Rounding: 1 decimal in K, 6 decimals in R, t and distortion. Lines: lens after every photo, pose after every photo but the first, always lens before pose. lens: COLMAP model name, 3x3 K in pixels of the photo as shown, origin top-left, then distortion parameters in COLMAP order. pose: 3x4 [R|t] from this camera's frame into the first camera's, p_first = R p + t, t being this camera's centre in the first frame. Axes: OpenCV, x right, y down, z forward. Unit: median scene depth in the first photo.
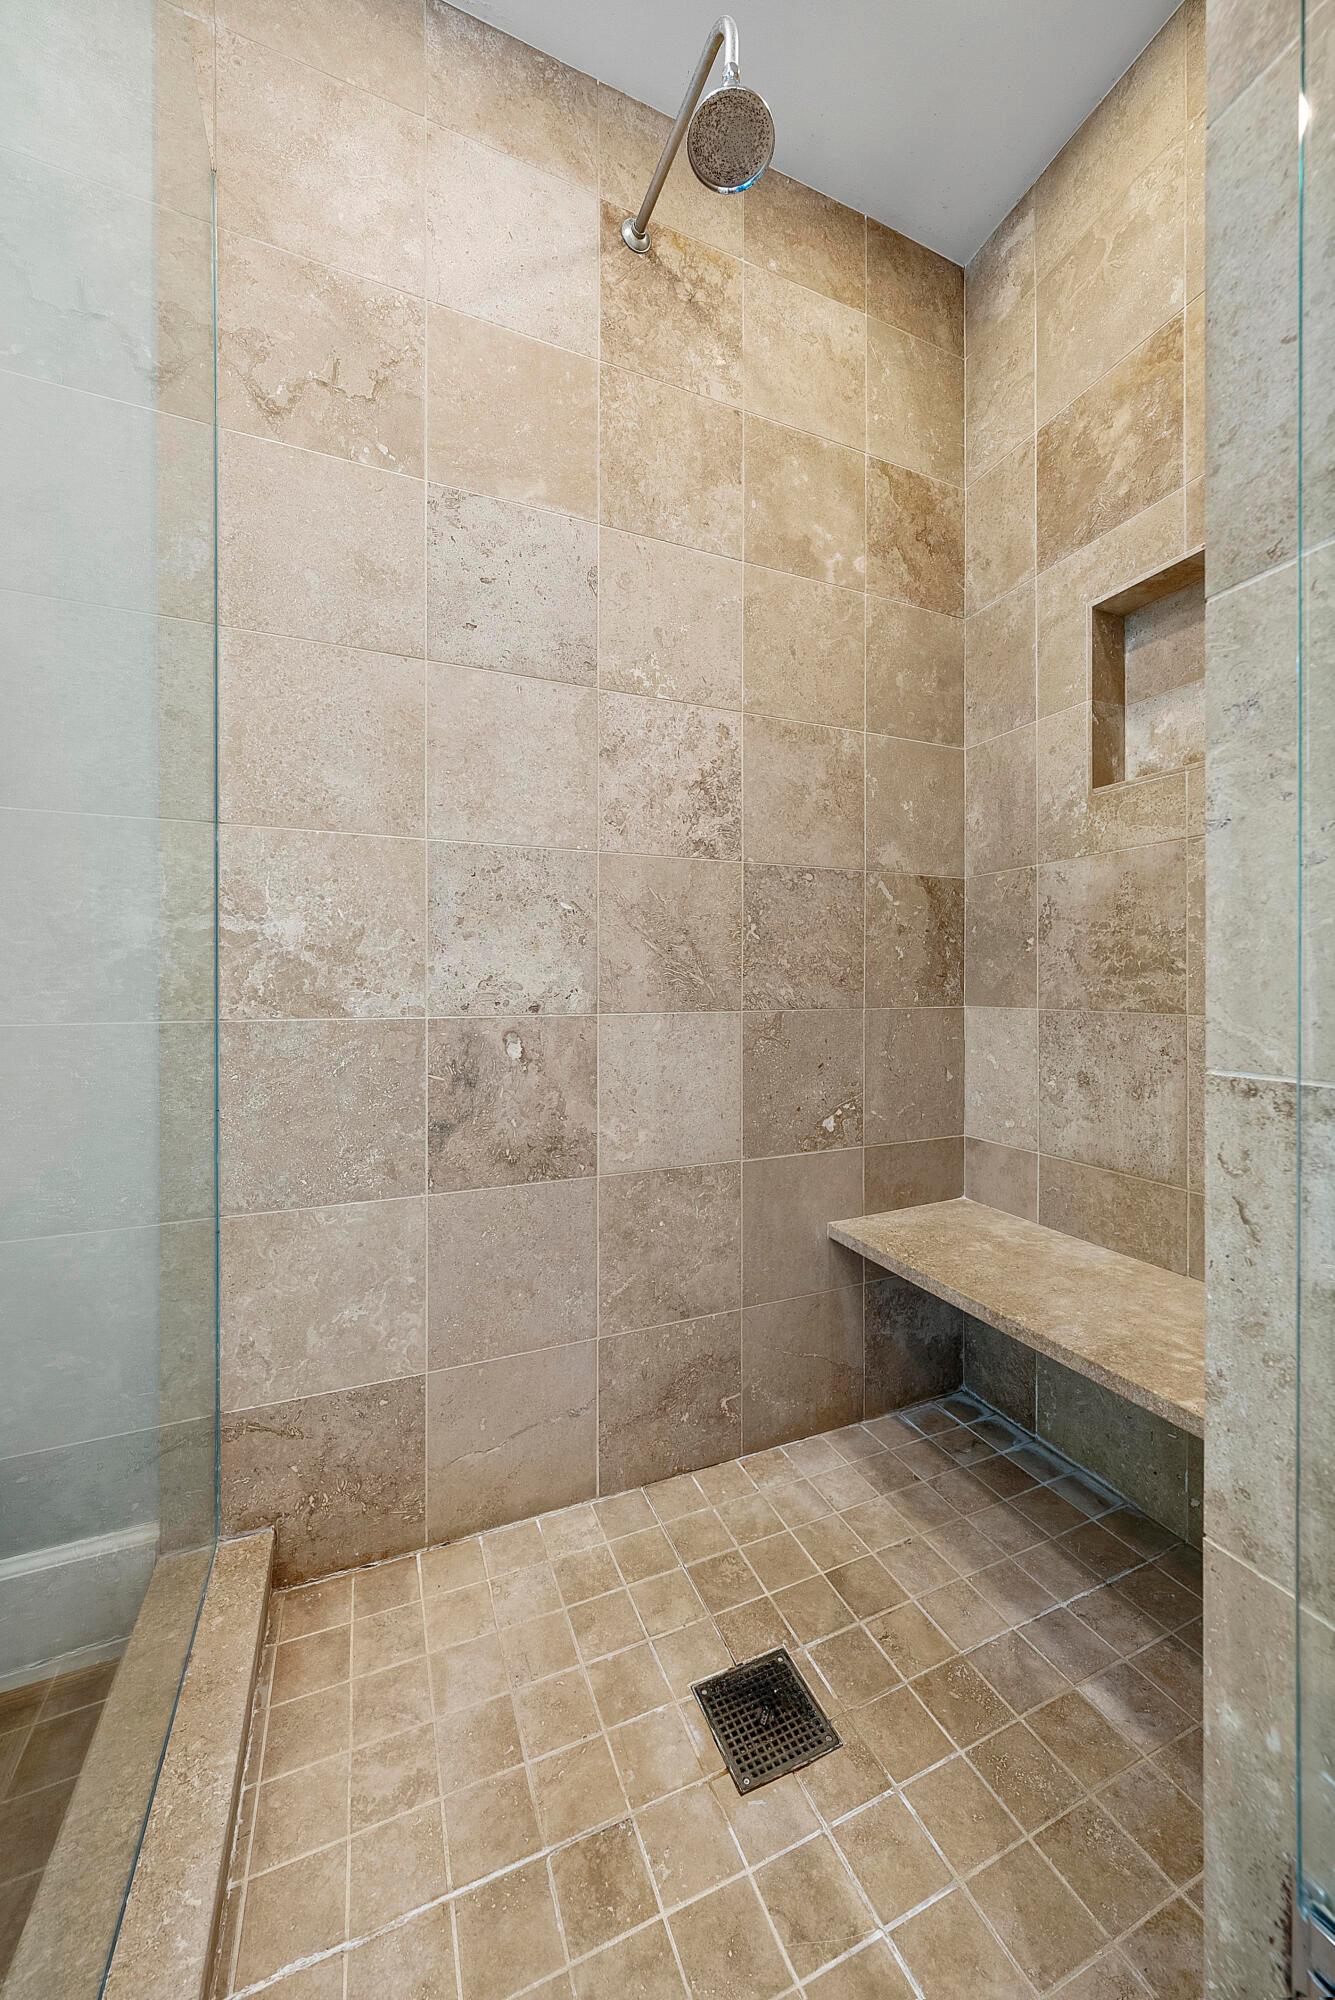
lens RADIAL K [[724.7, 0, 670.8], [0, 724.7, 979.2], [0, 0, 1]] dist [-0.005295, 0.000210]
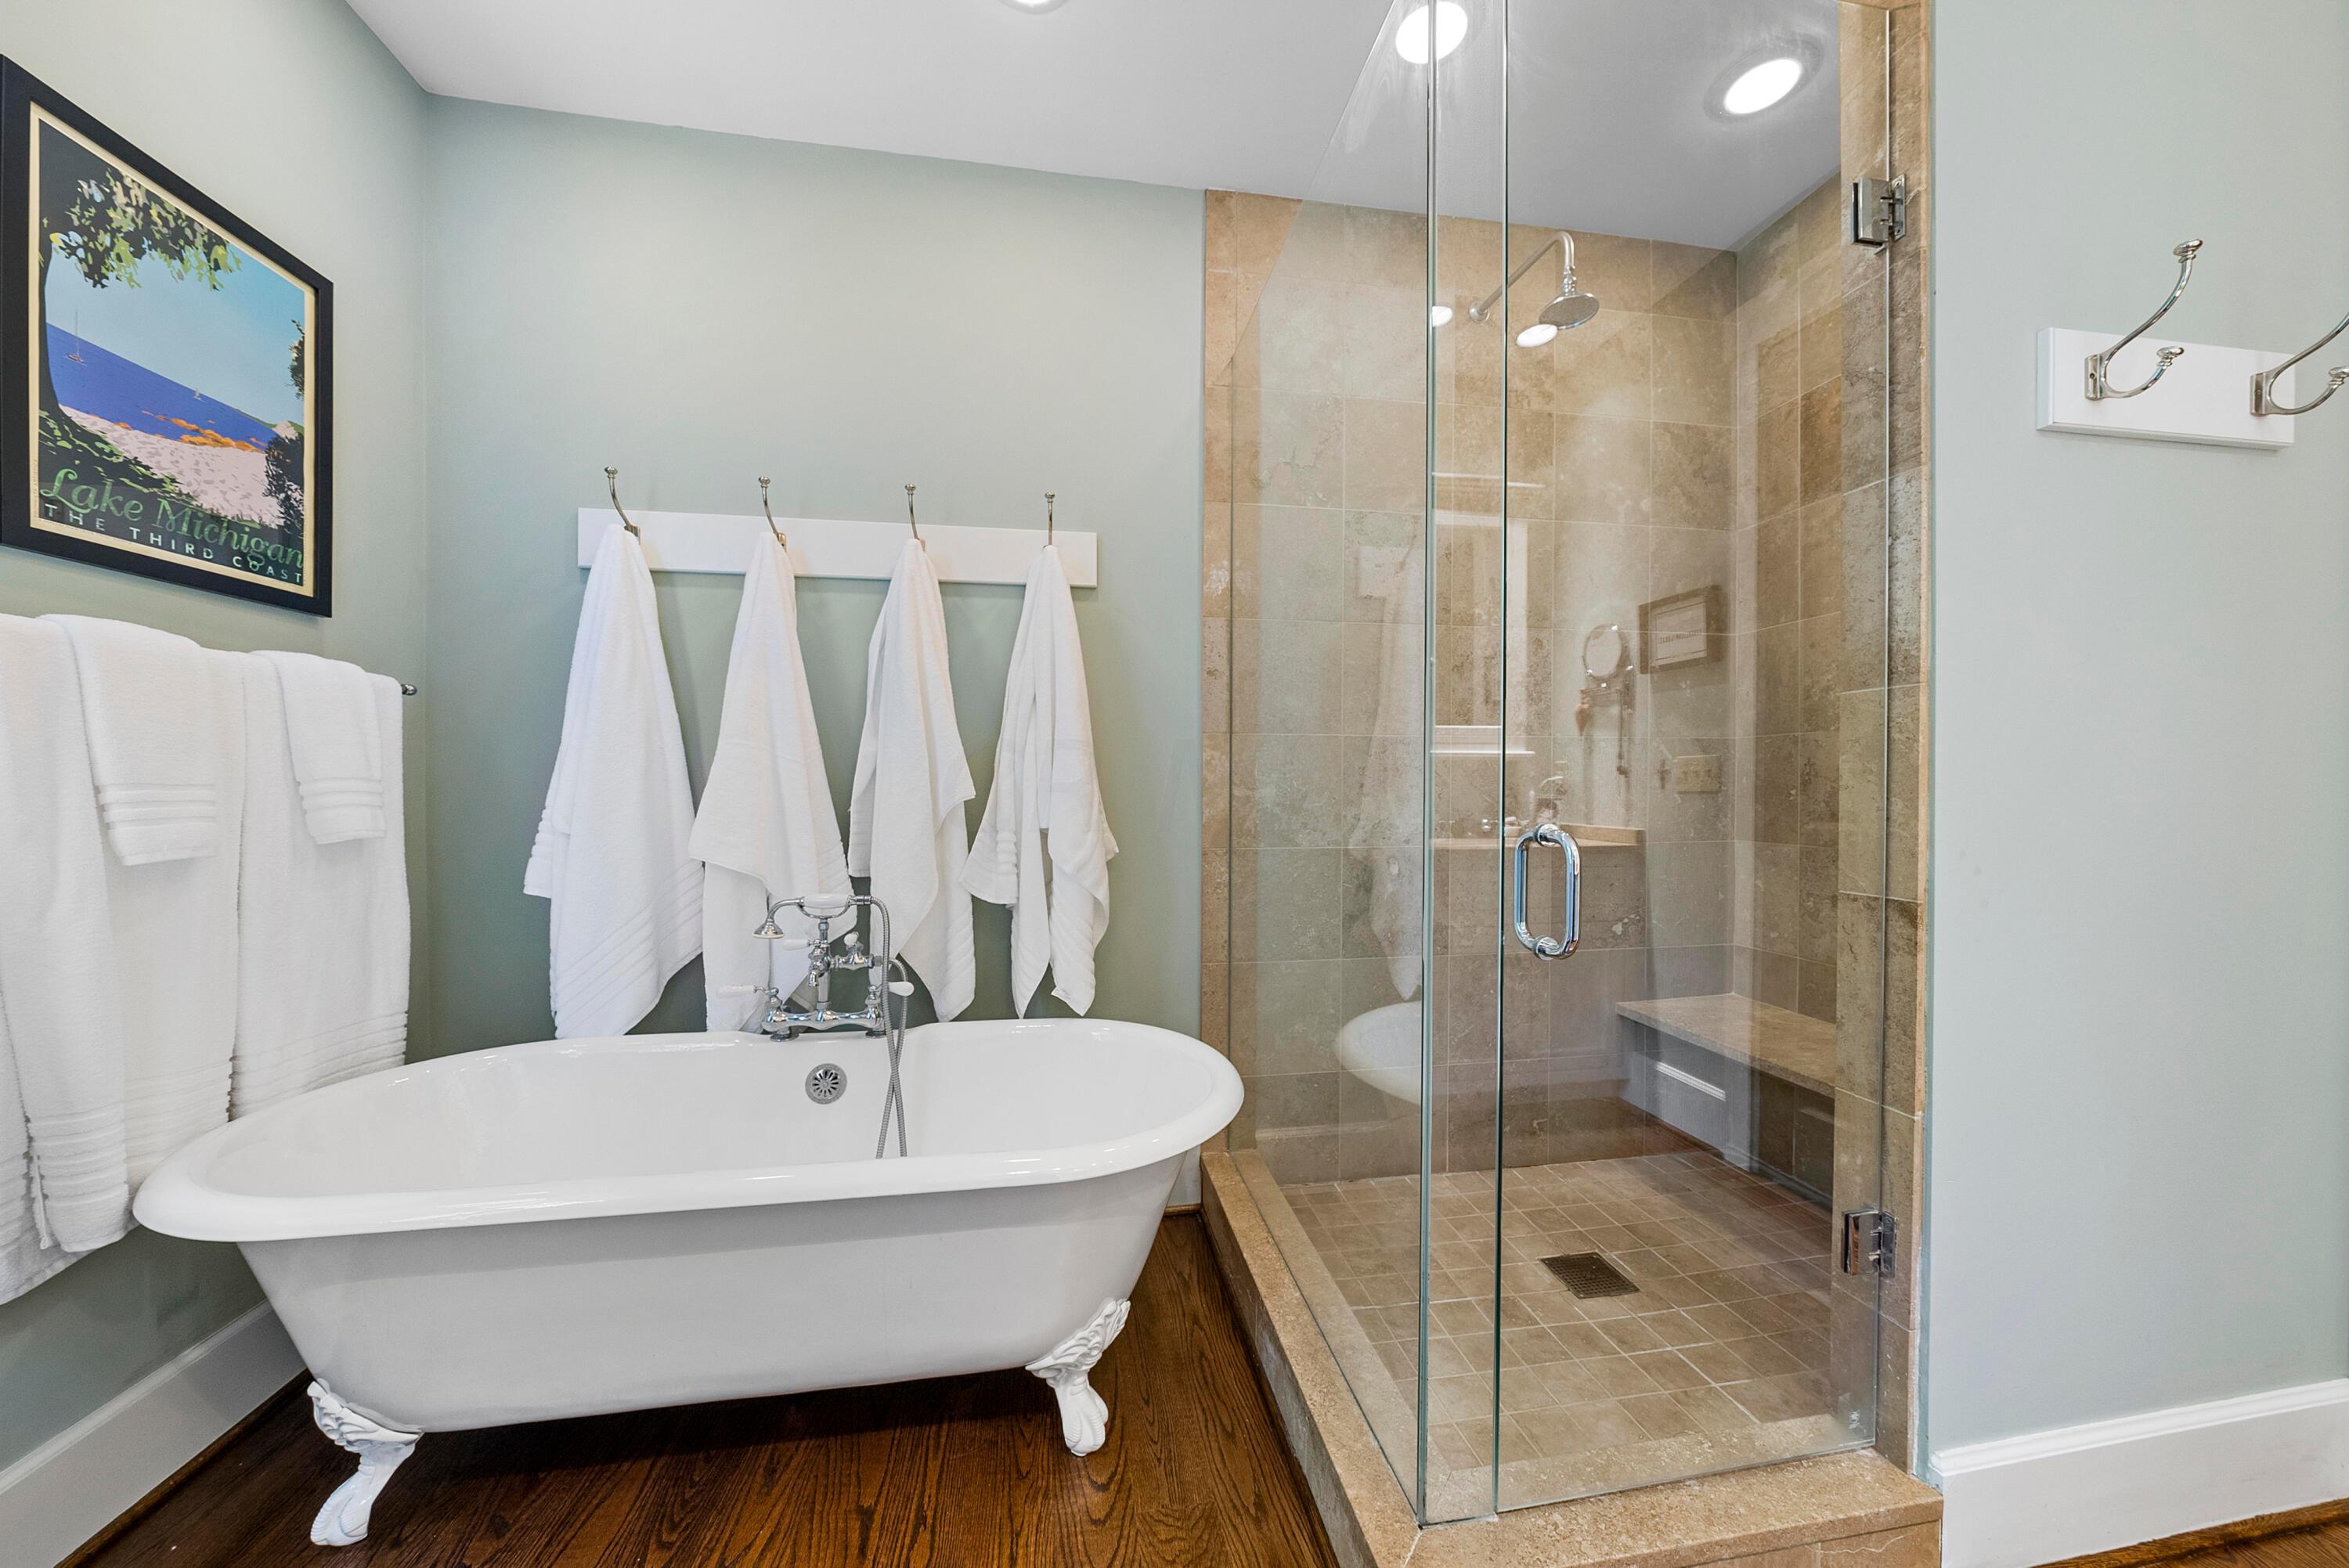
lens RADIAL K [[802.7, 0, 1162.7], [0, 802.7, 789.3], [0, 0, 1]] dist [0.009422, -0.011655]
pose [[0.968930, 0.000430, -0.247334, -0.260116], [0.002864, 0.999912, 0.012960, -0.090011], [0.247318, -0.013266, 0.968843, -0.734824]]
